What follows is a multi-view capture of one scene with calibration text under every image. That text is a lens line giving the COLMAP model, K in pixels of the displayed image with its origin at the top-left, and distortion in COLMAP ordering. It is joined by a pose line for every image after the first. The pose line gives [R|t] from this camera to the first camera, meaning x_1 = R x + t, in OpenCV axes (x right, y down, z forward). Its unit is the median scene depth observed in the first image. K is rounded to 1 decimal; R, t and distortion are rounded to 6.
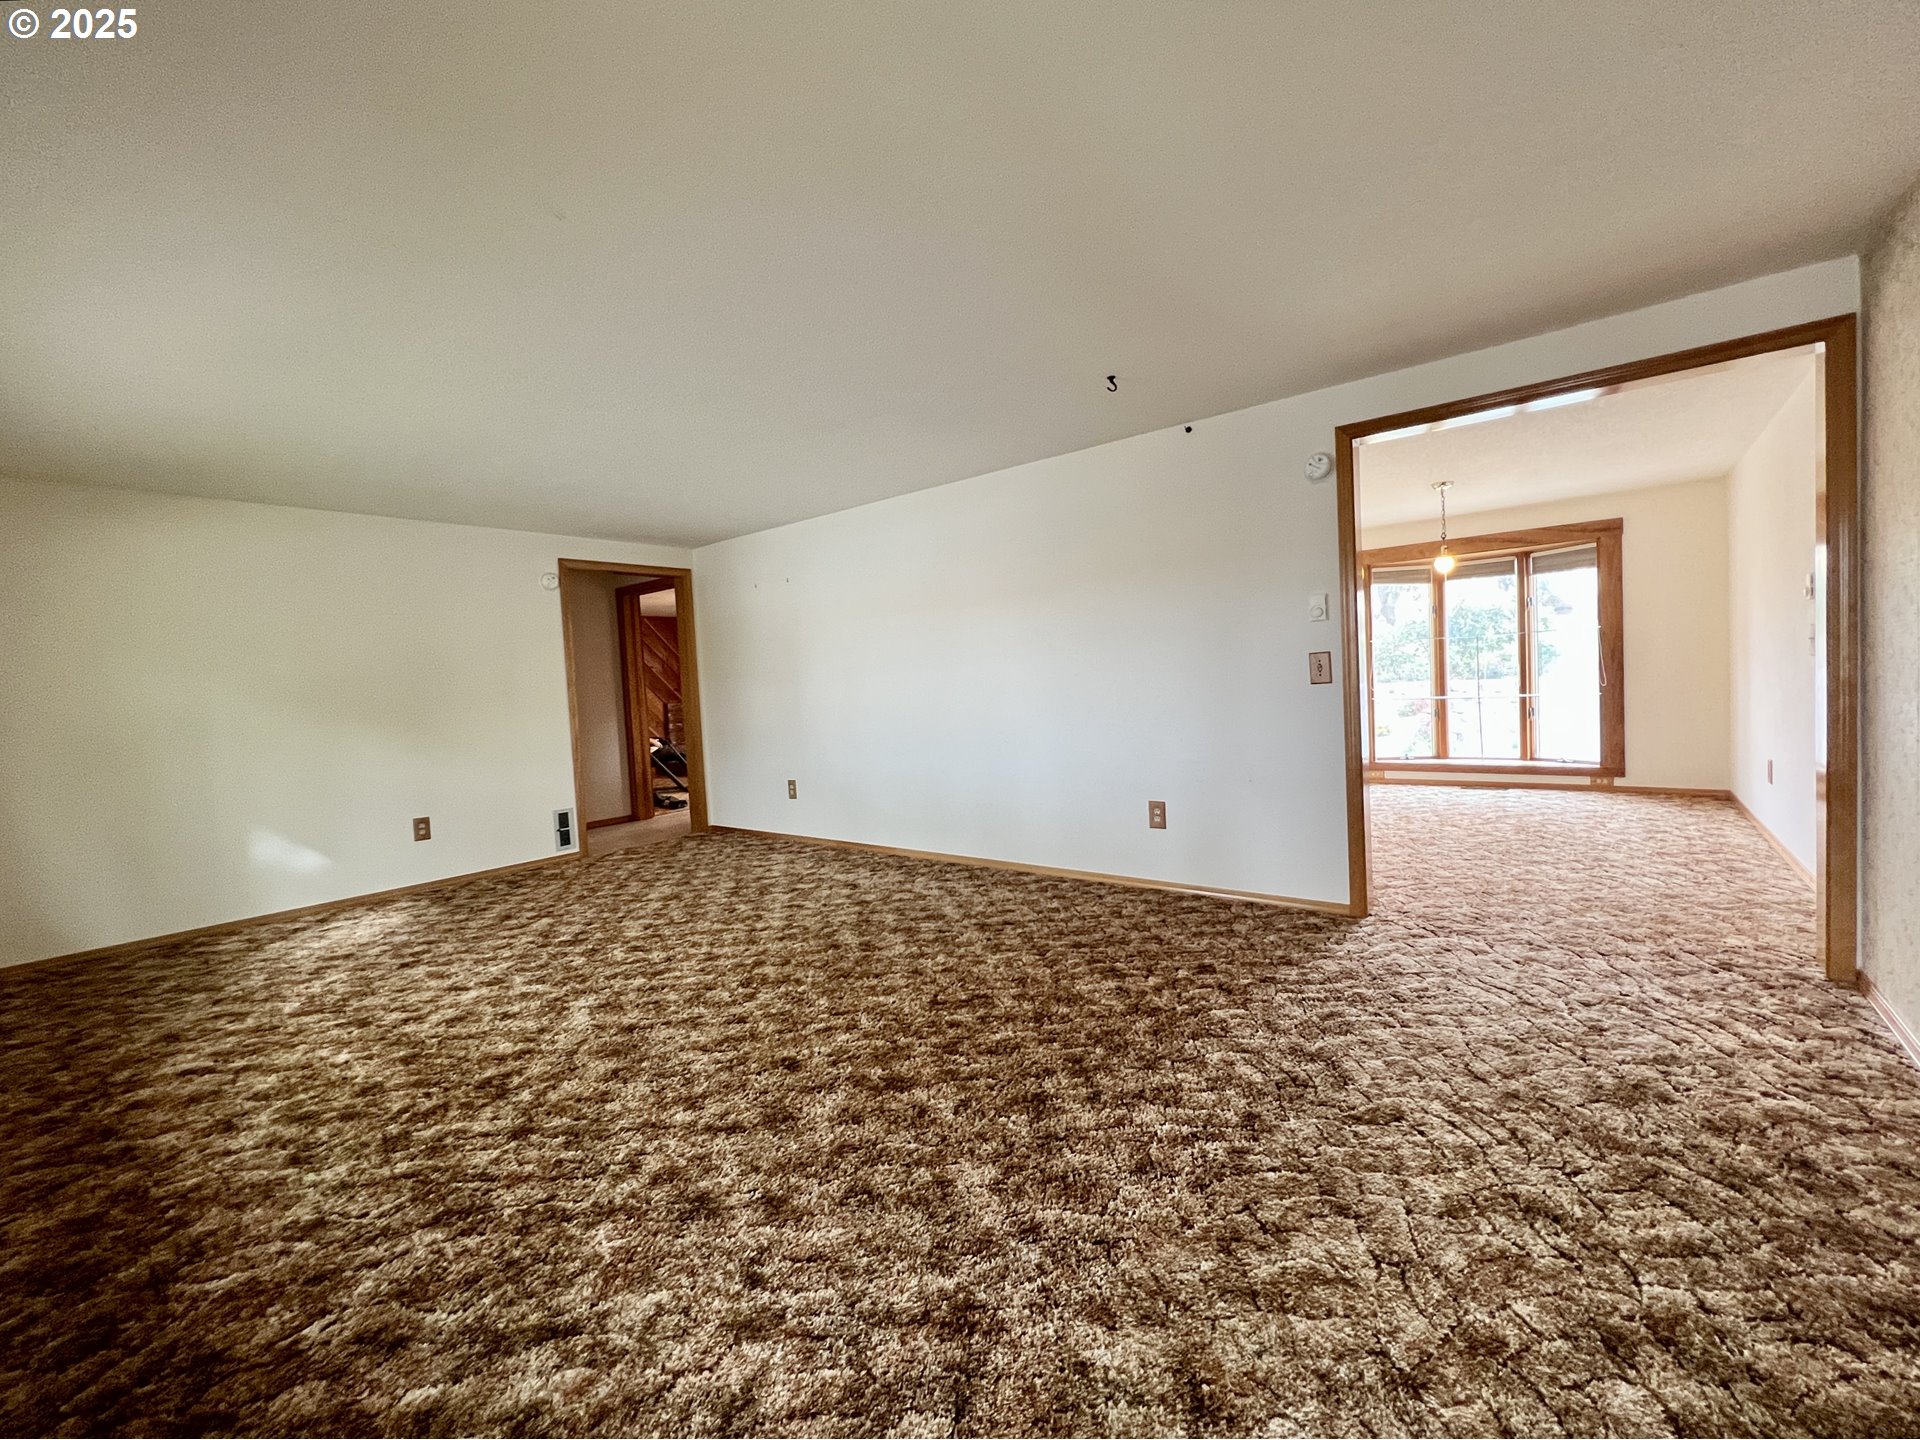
lens RADIAL K [[768.1, 0, 956.9], [0, 768.1, 716.6], [0, 0, 1]] dist [-0.001344, -0.000120]
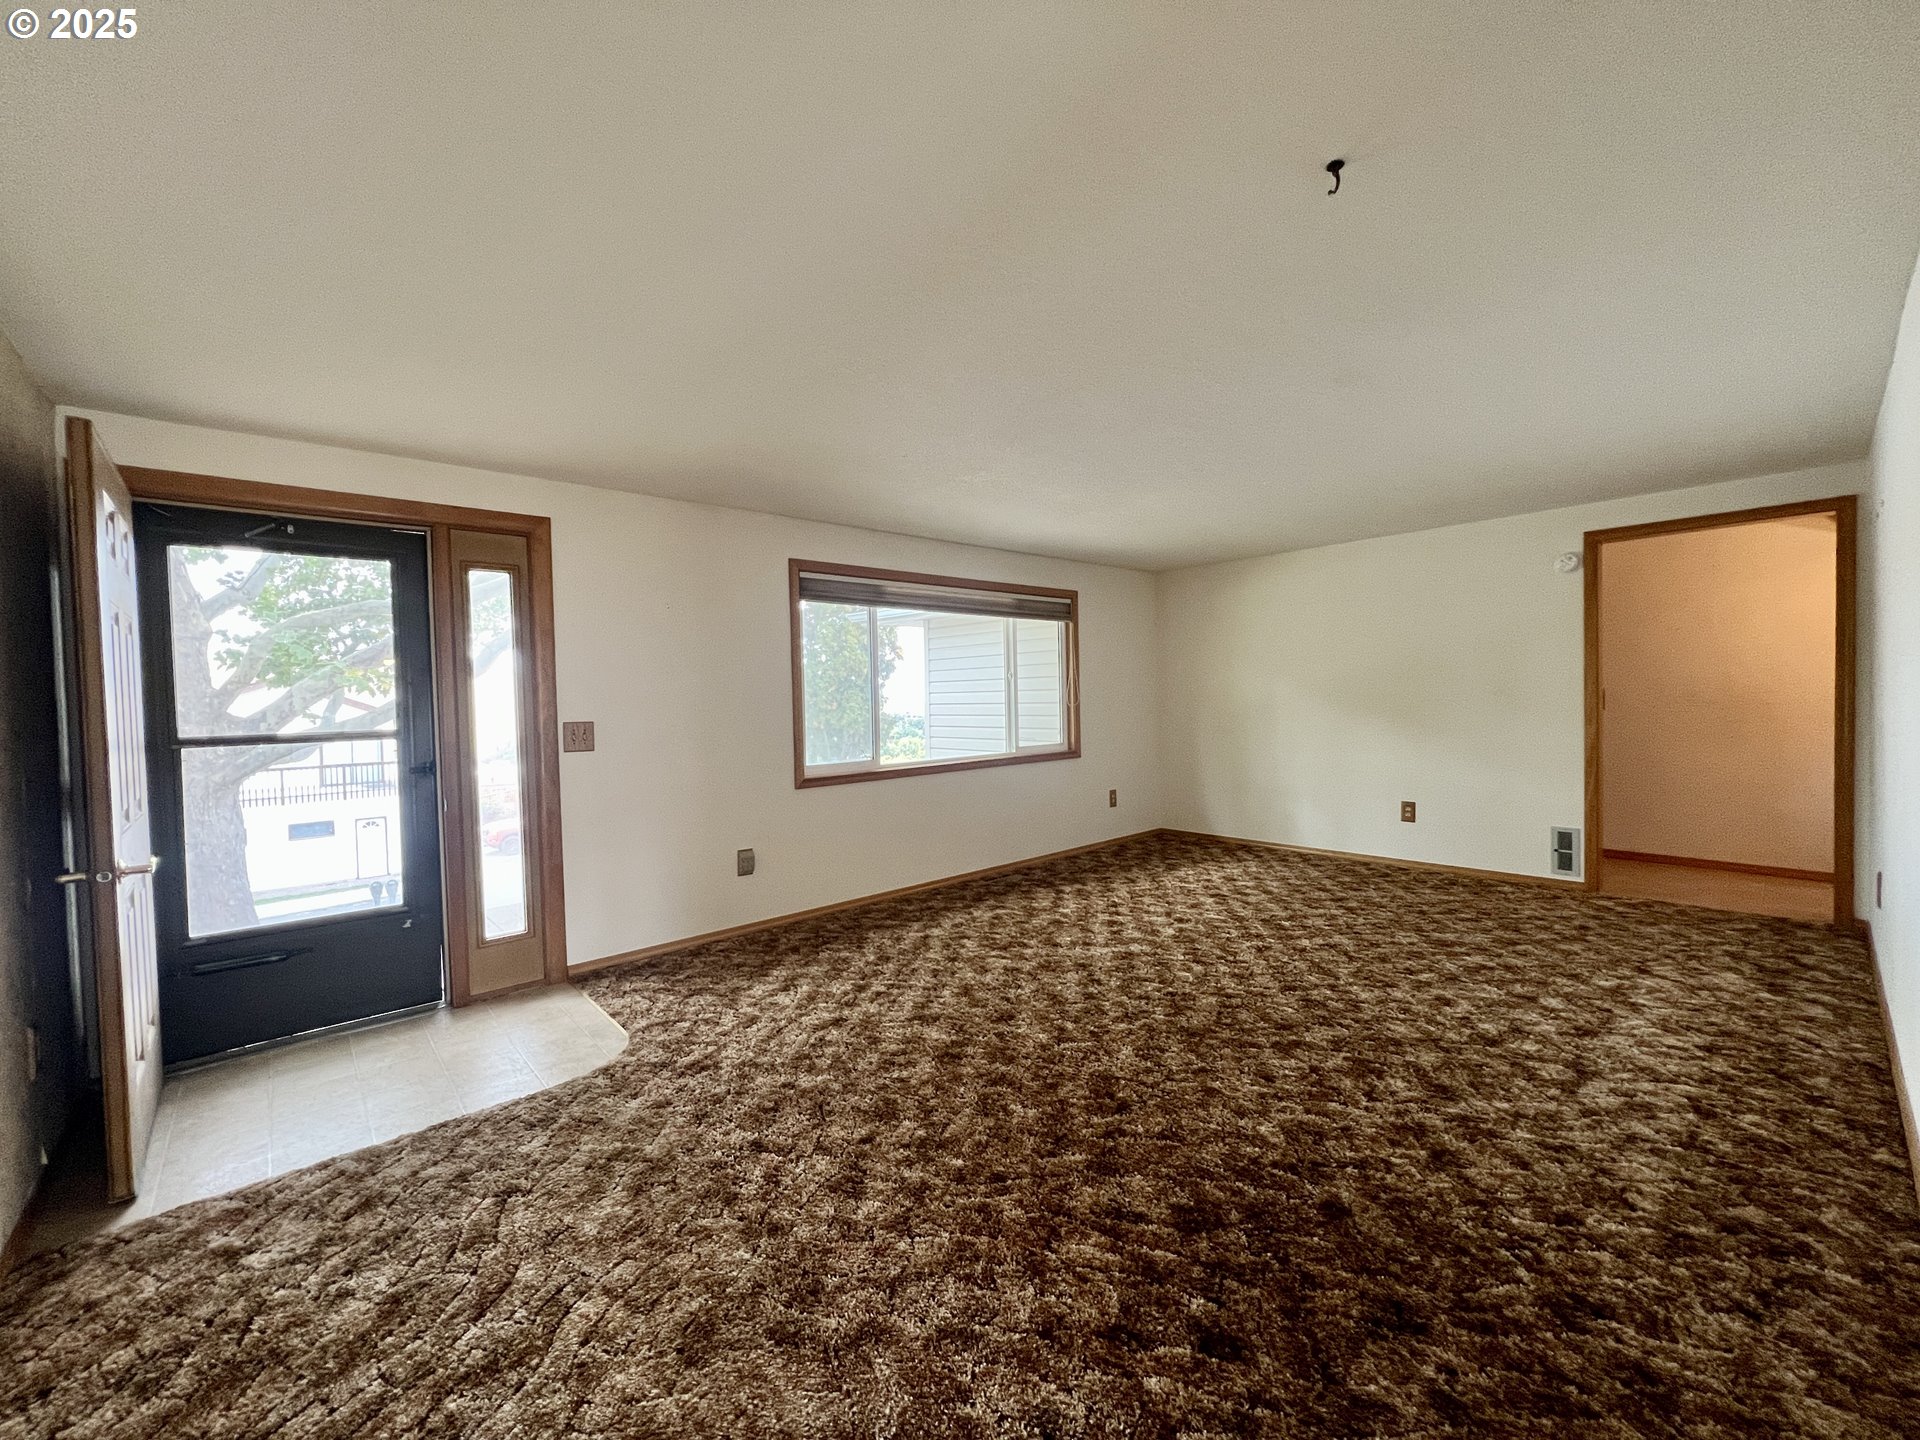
lens RADIAL K [[768.1, 0, 956.9], [0, 768.1, 716.6], [0, 0, 1]] dist [-0.001344, -0.000120]
pose [[-0.150076, 0.080419, -0.985398, 0.796225], [-0.016978, 0.996330, 0.083897, -0.117396], [0.988529, 0.029321, -0.148160, 0.876009]]
